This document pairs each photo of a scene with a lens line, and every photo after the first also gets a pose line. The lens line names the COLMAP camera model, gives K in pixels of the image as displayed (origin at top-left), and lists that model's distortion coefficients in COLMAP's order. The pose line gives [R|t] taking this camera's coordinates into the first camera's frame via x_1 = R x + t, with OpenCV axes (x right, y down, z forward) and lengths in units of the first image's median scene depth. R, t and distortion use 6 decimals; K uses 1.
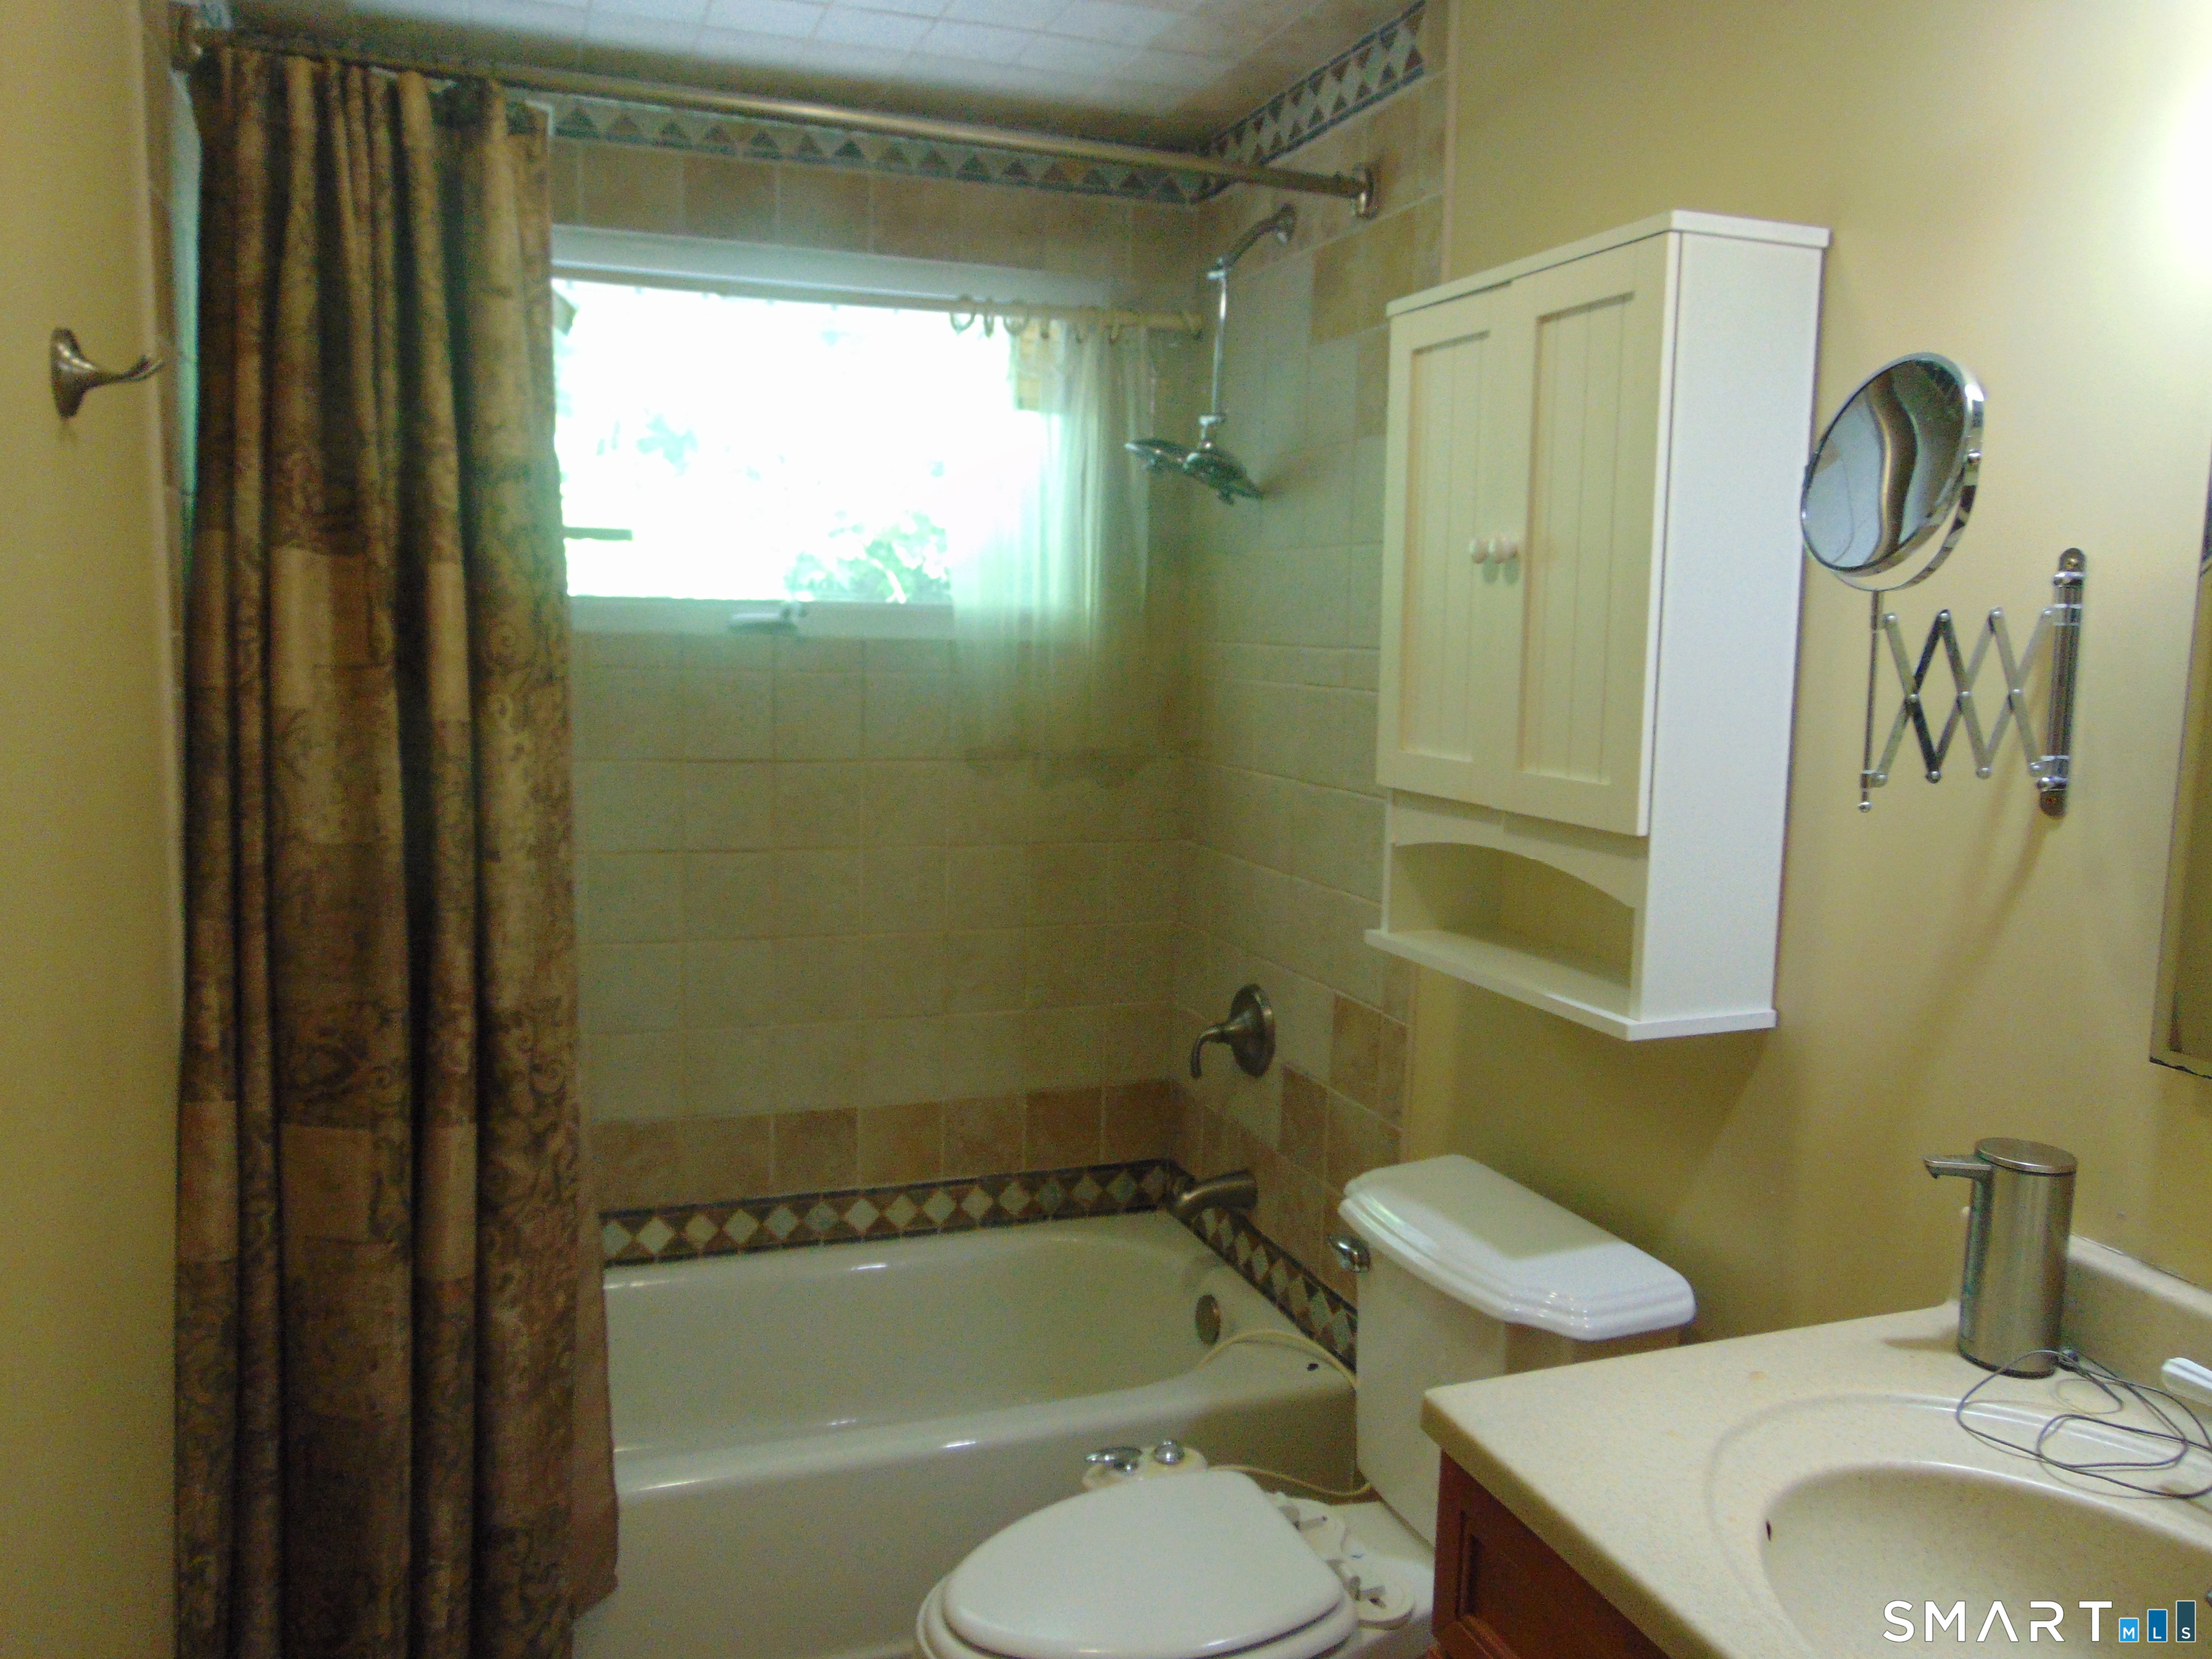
lens RADIAL K [[1609.5, 0, 1098.6], [0, 1609.5, 804.0], [0, 0, 1]] dist [-0.052198, 0.072344]
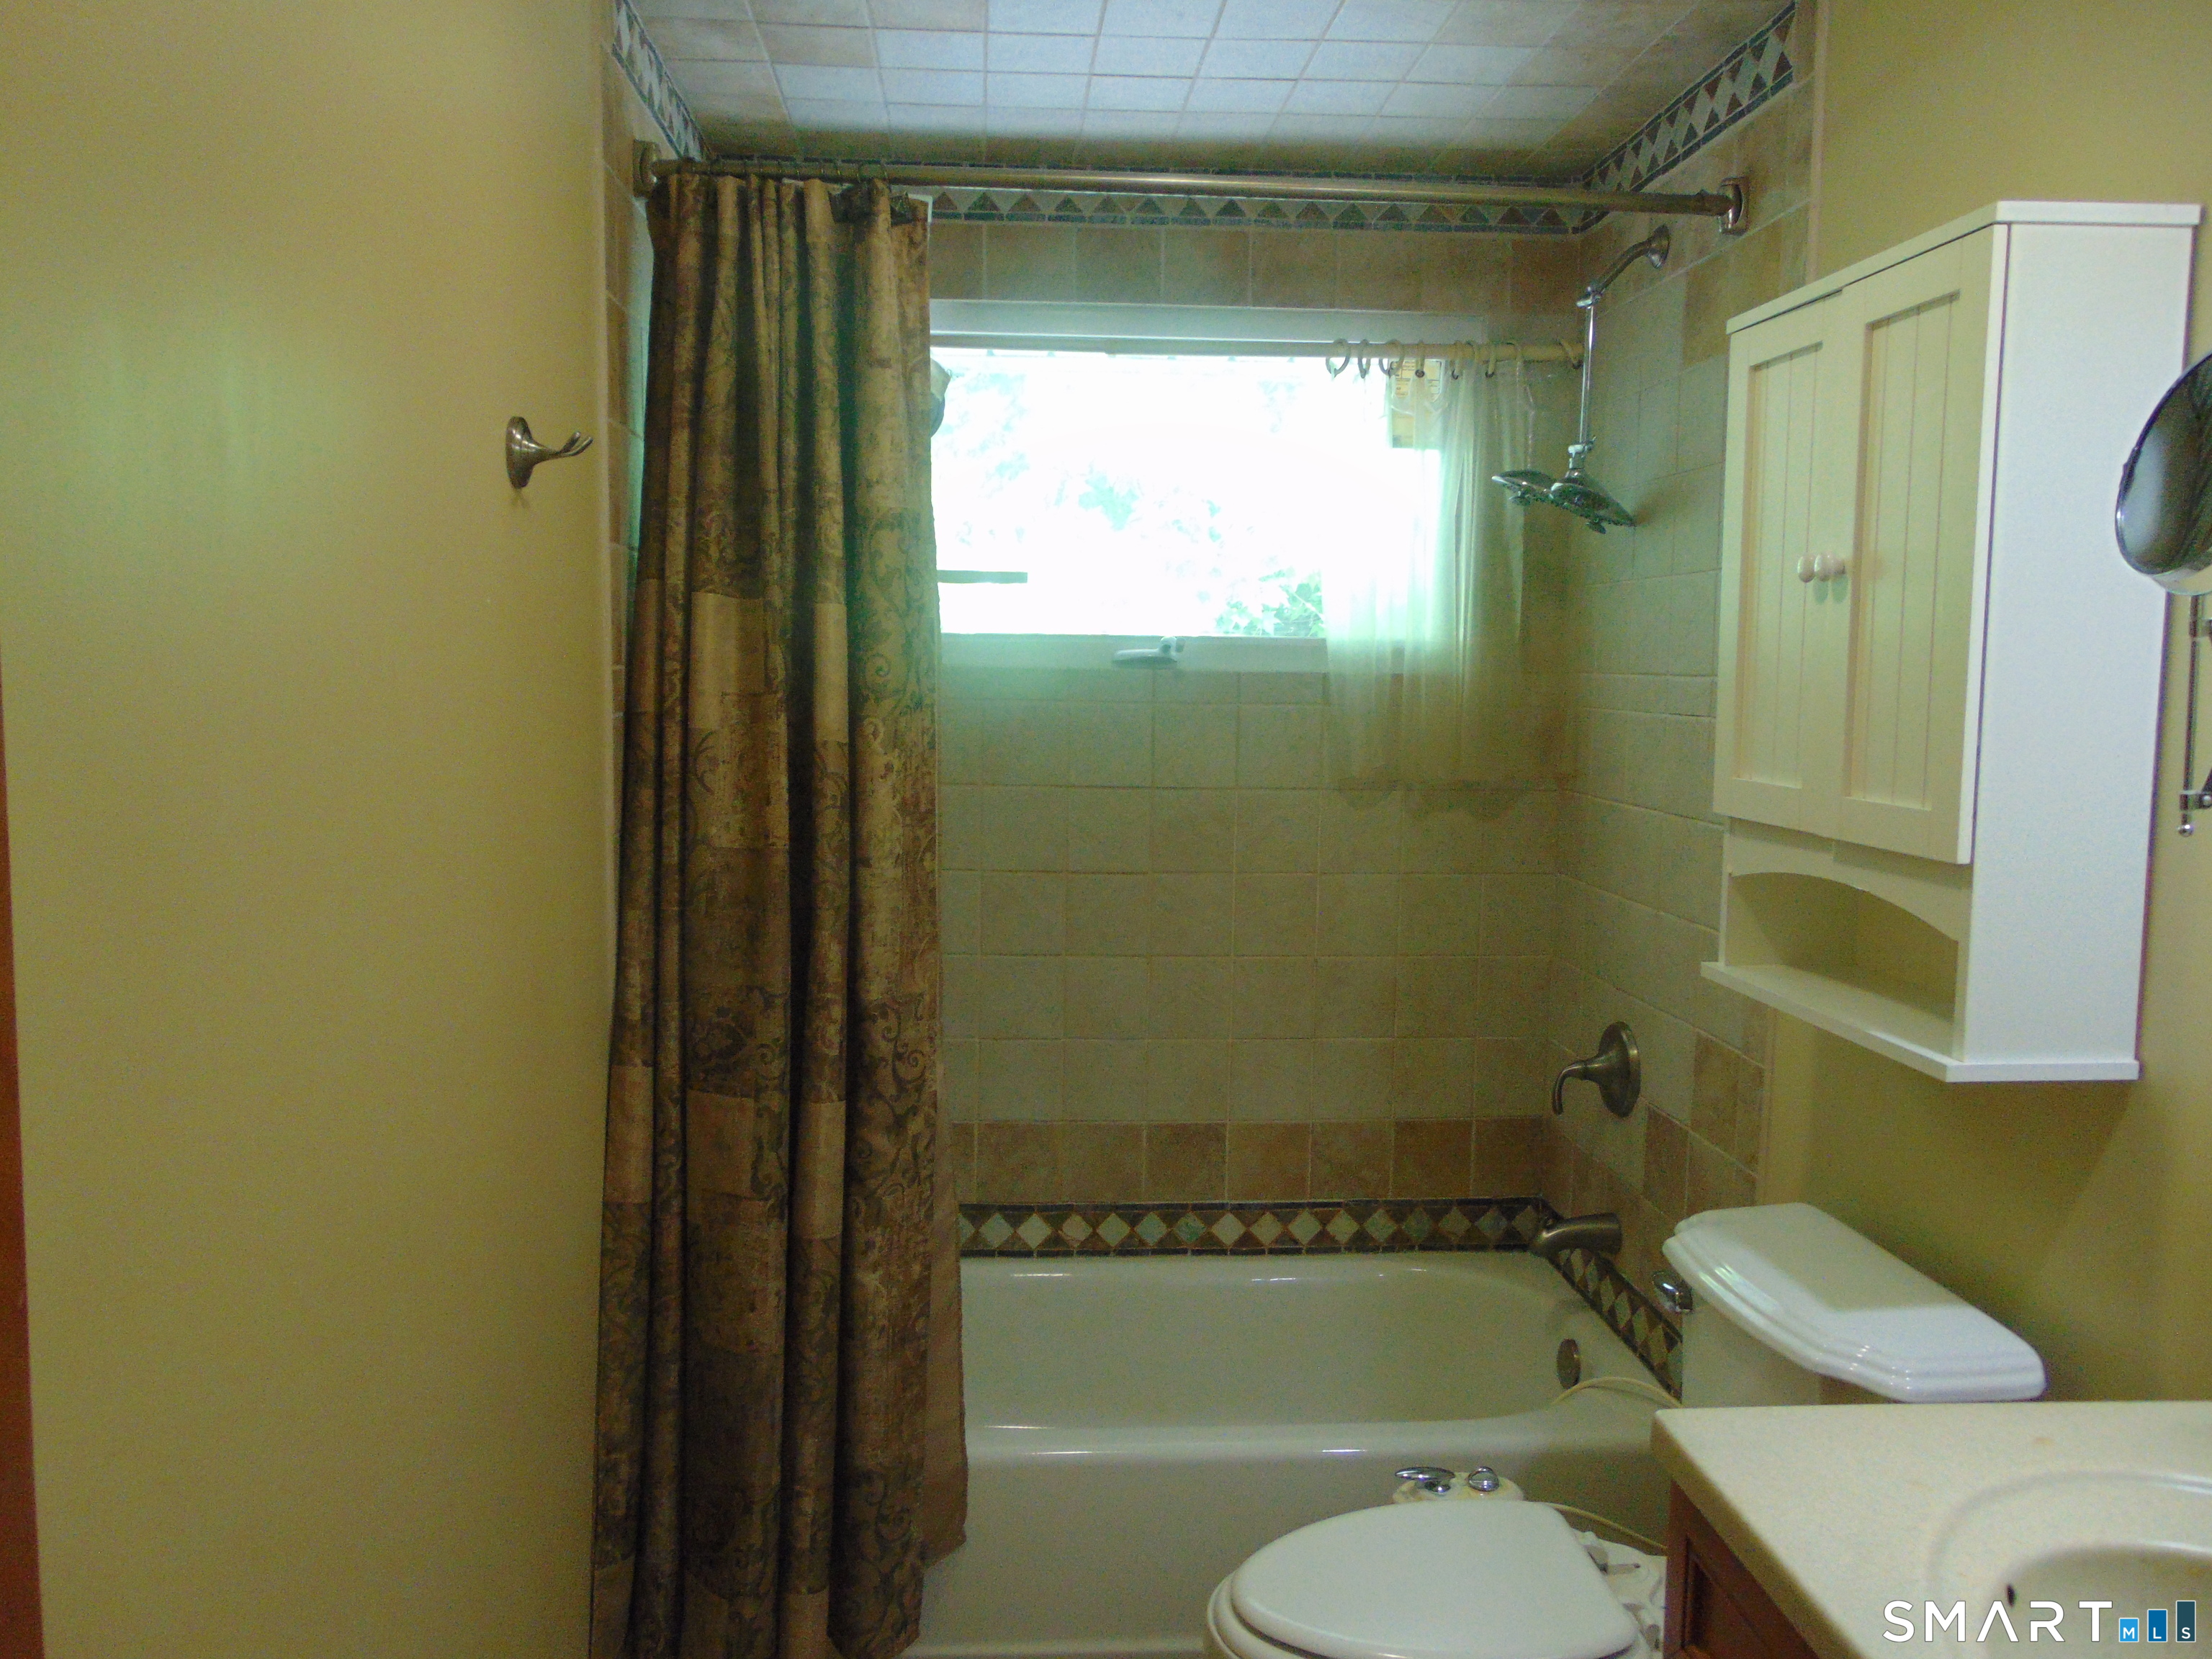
lens RADIAL K [[1603.0, 0, 1102.5], [0, 1603.0, 805.0], [0, 0, 1]] dist [-0.054404, 0.067886]
pose [[0.960377, 0.013608, -0.278373, 0.071779], [-0.020925, 0.999509, -0.023328, 0.011216], [0.277919, 0.028228, 0.960190, -0.023883]]
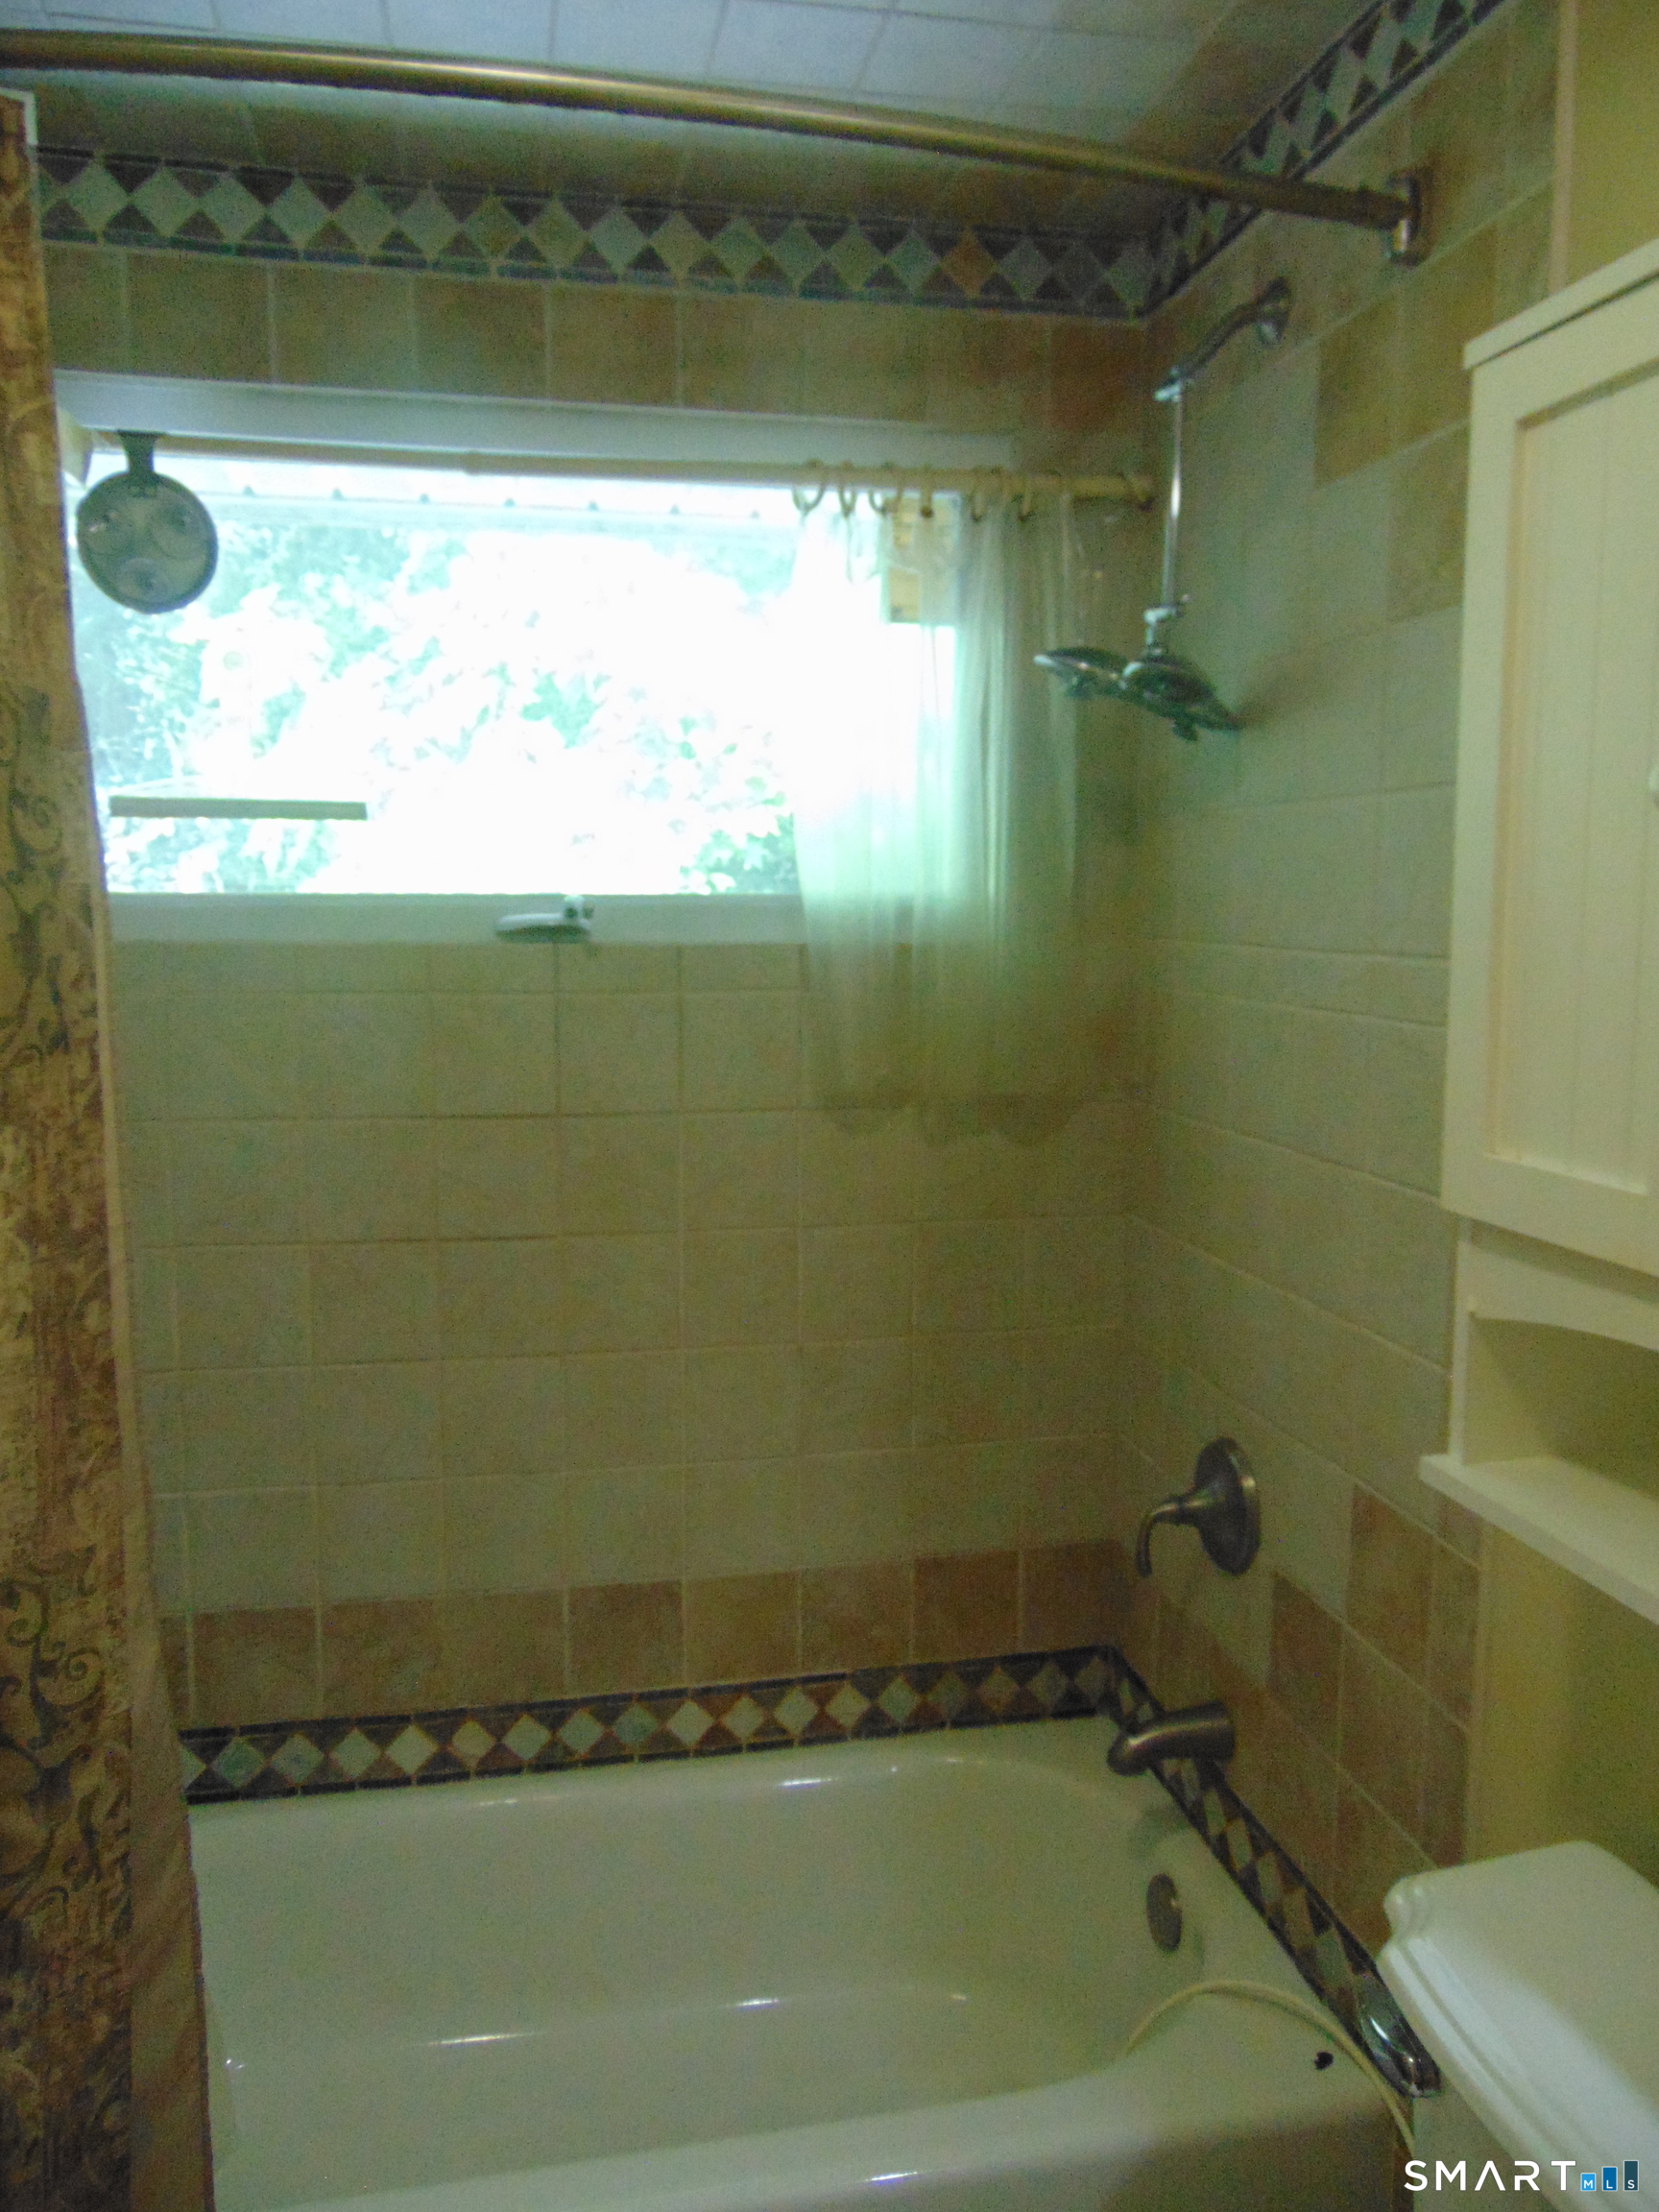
lens RADIAL K [[1654.4, 0, 839.9], [0, 1654.4, 1110.5], [0, 0, 1]] dist [-0.038542, 0.079336]
pose [[0.989966, -0.004559, -0.141233, 0.037290], [0.006846, 0.999853, 0.015713, -0.047667], [0.141140, -0.016522, 0.989852, 0.327478]]
